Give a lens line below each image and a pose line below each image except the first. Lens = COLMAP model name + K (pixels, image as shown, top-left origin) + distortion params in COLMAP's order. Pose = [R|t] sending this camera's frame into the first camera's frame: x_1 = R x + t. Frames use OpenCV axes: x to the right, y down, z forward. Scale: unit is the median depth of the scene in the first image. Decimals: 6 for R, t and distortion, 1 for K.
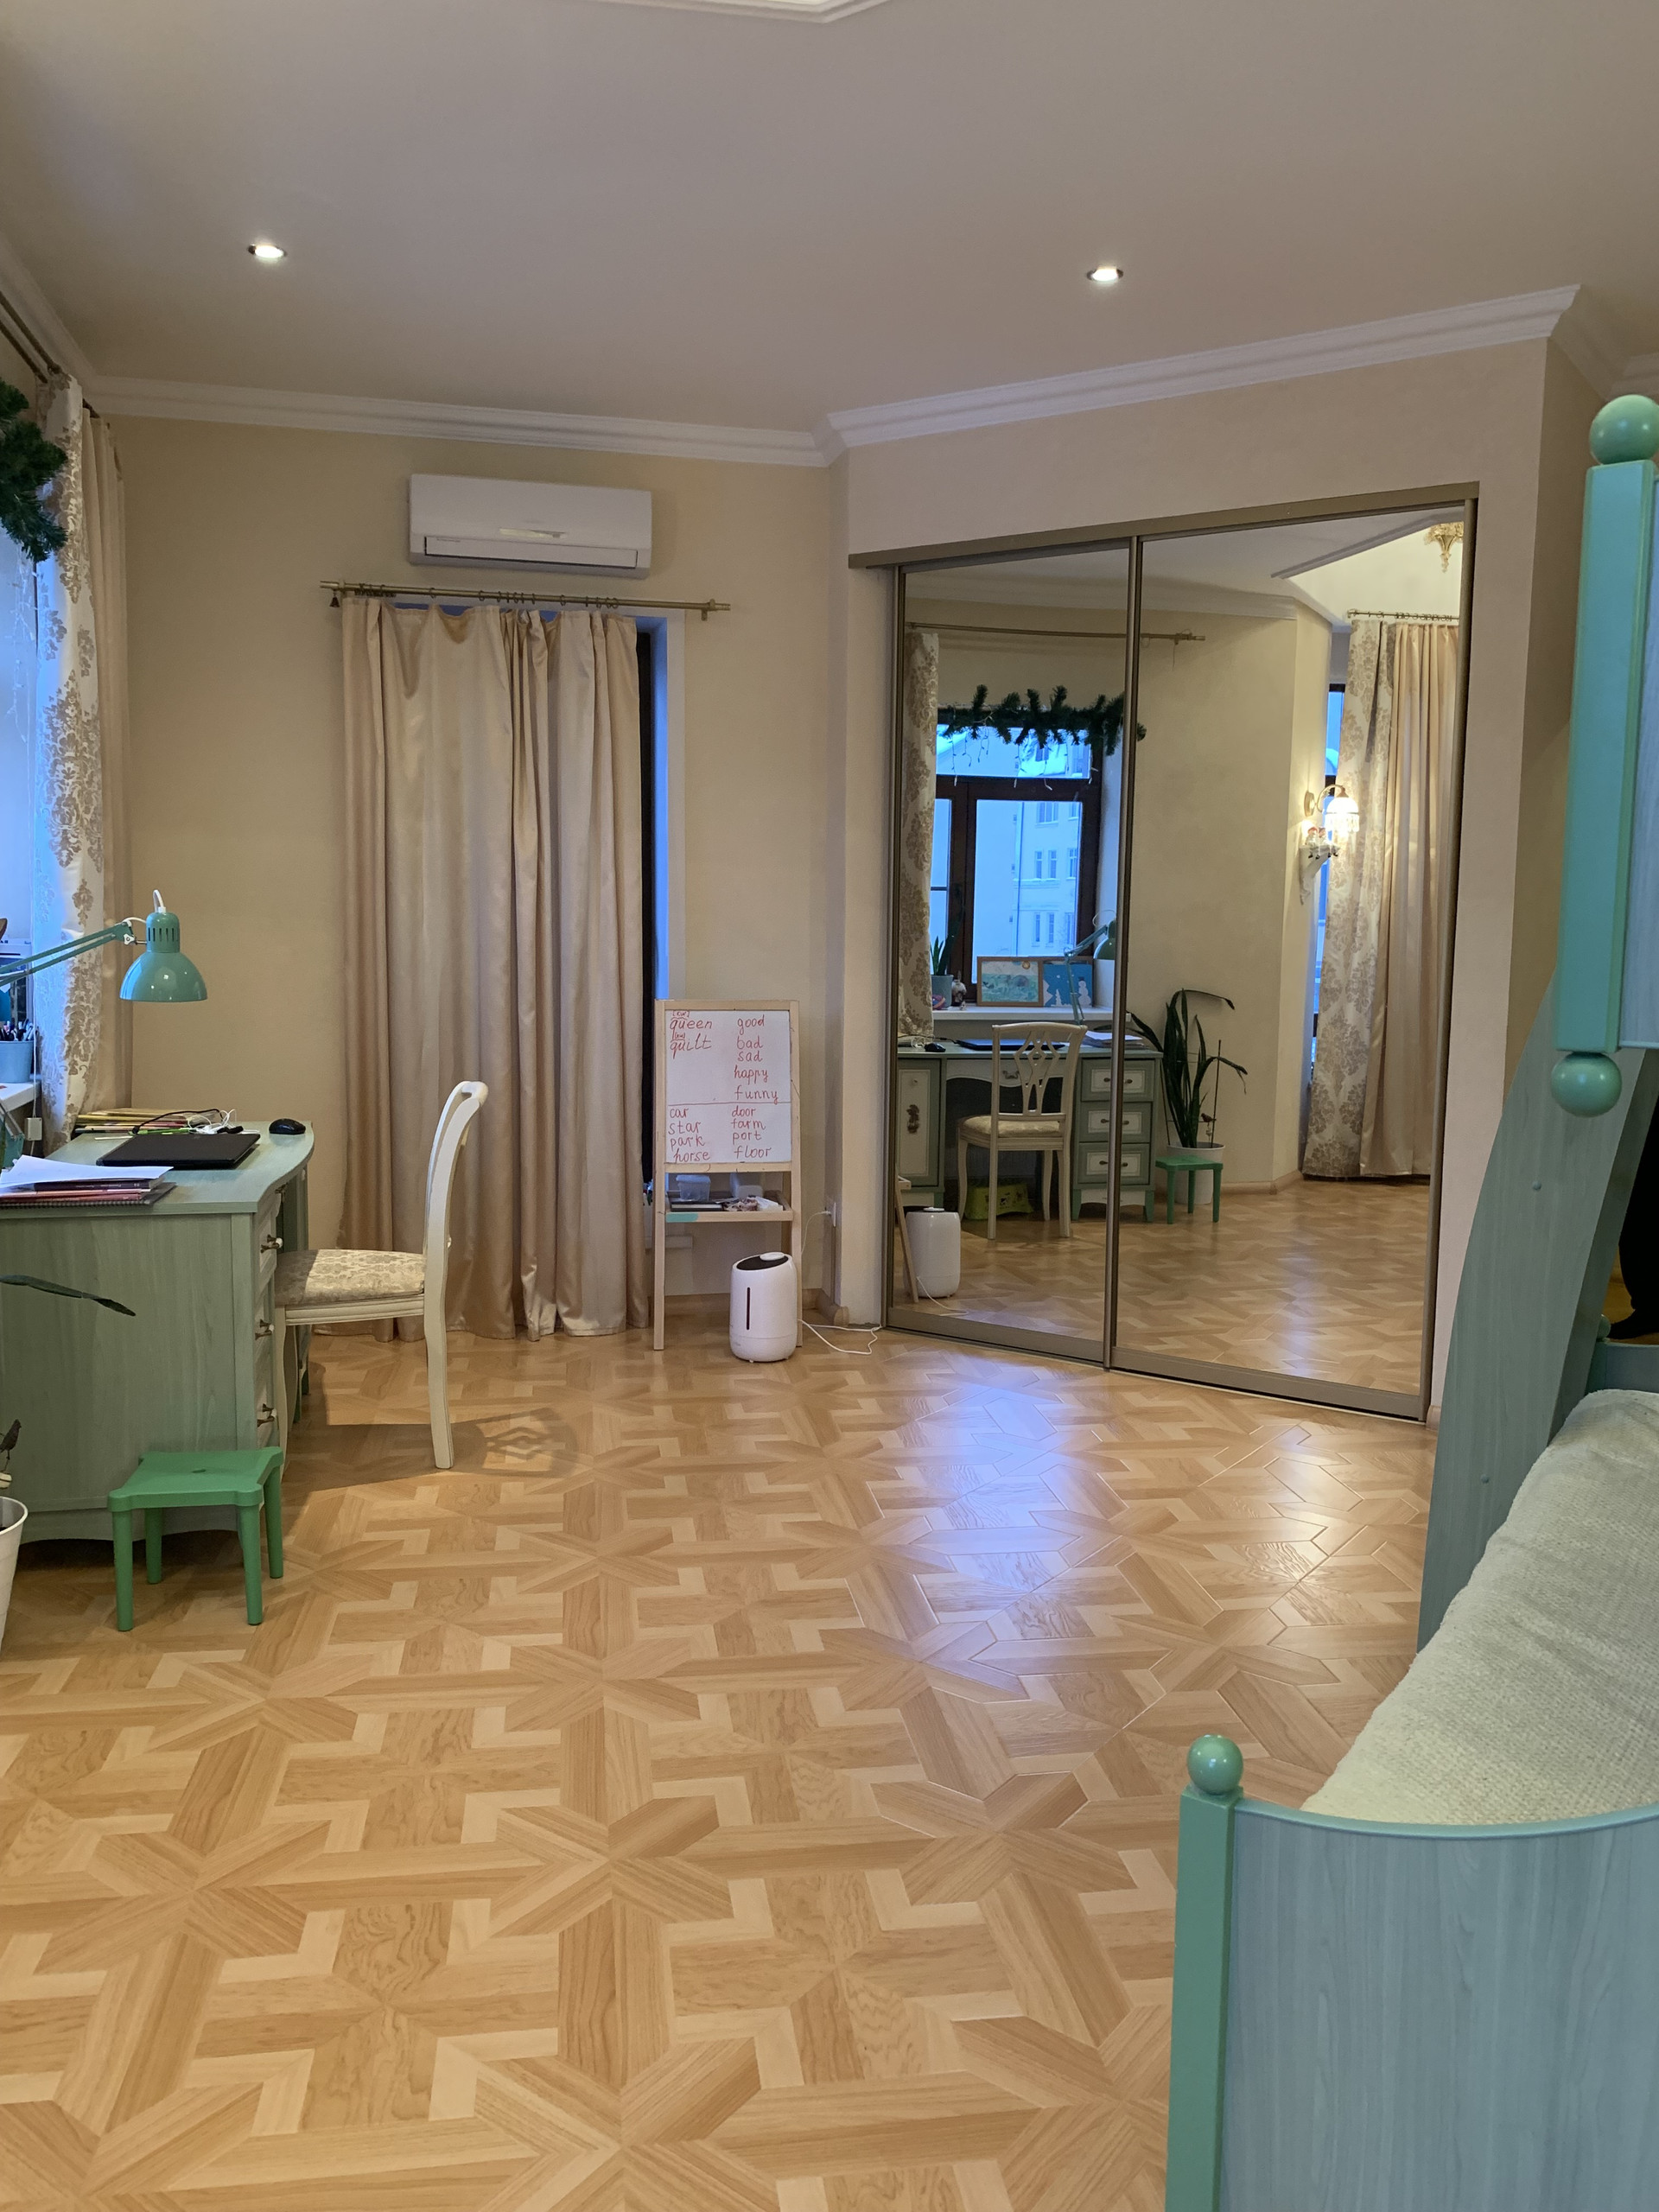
lens RADIAL K [[1681.1, 0, 832.2], [0, 1681.1, 1118.9], [0, 0, 1]] dist [0.025556, -0.035368]
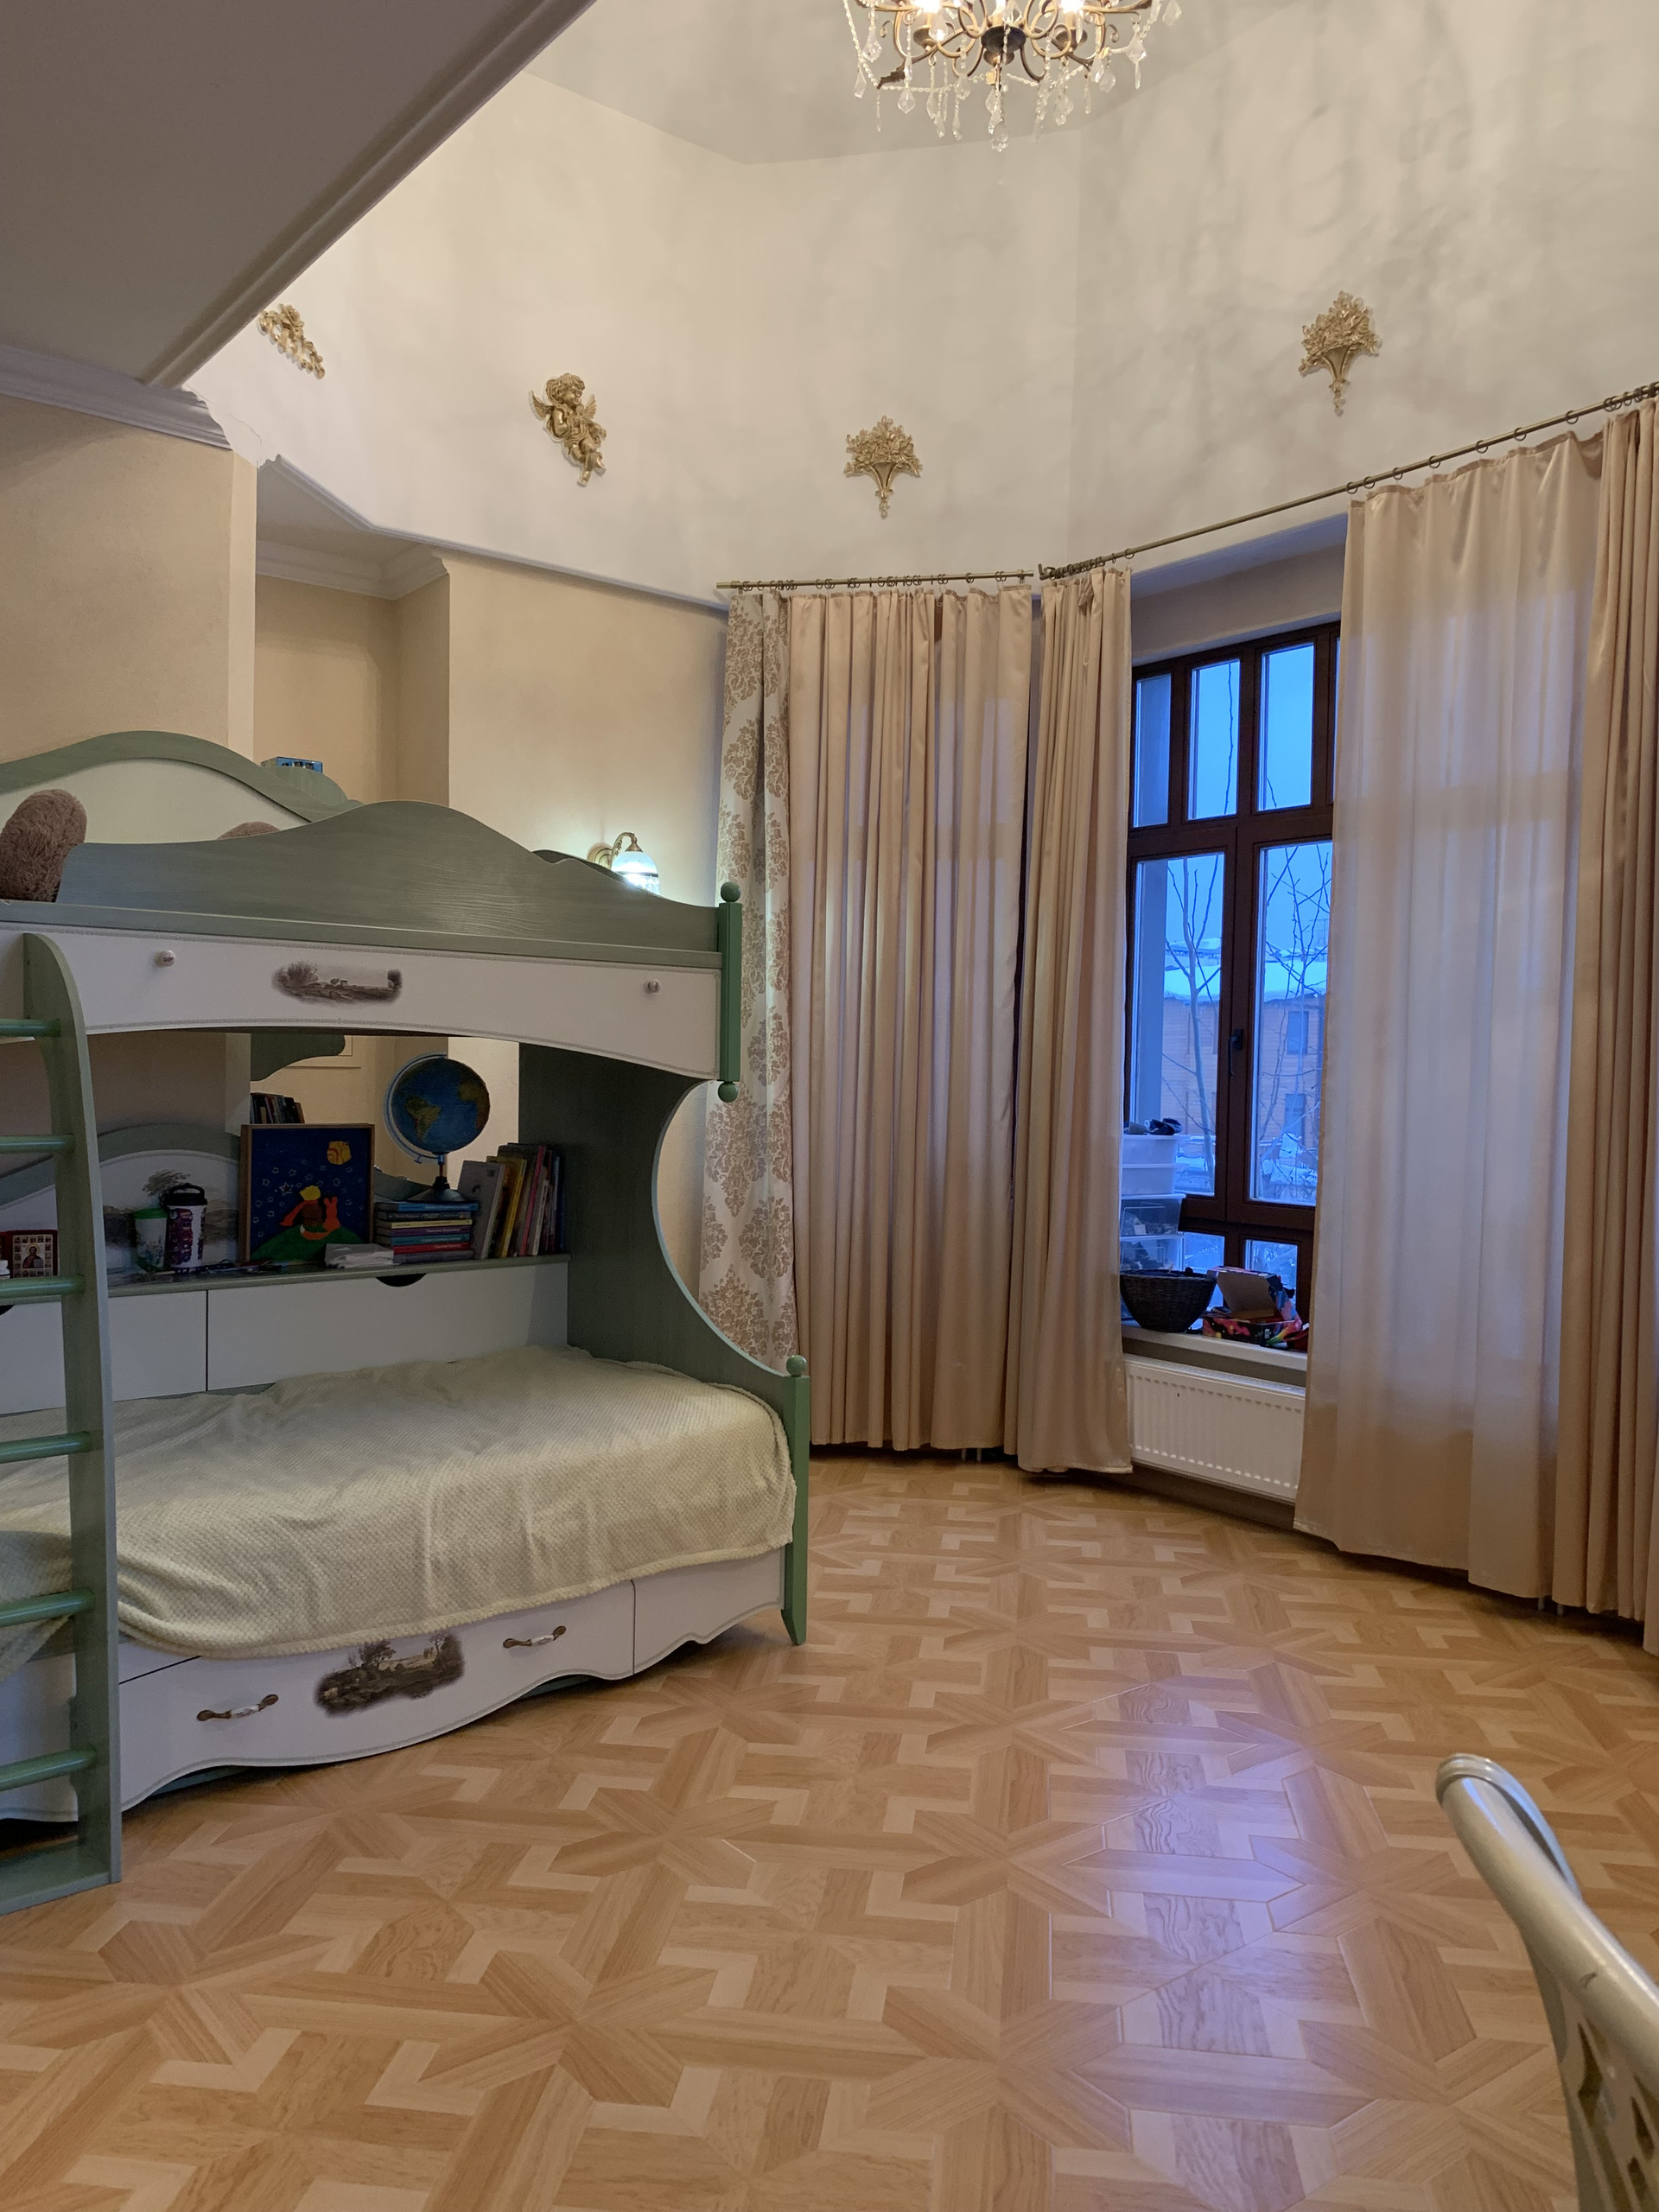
lens RADIAL K [[1681.1, 0, 825.4], [0, 1681.1, 1099.0], [0, 0, 1]] dist [0.025556, -0.035368]
pose [[-0.961148, -0.024442, 0.274949, -0.302756], [0.014755, 0.990099, 0.139596, -0.228356], [-0.275638, 0.138230, -0.951271, 1.964938]]
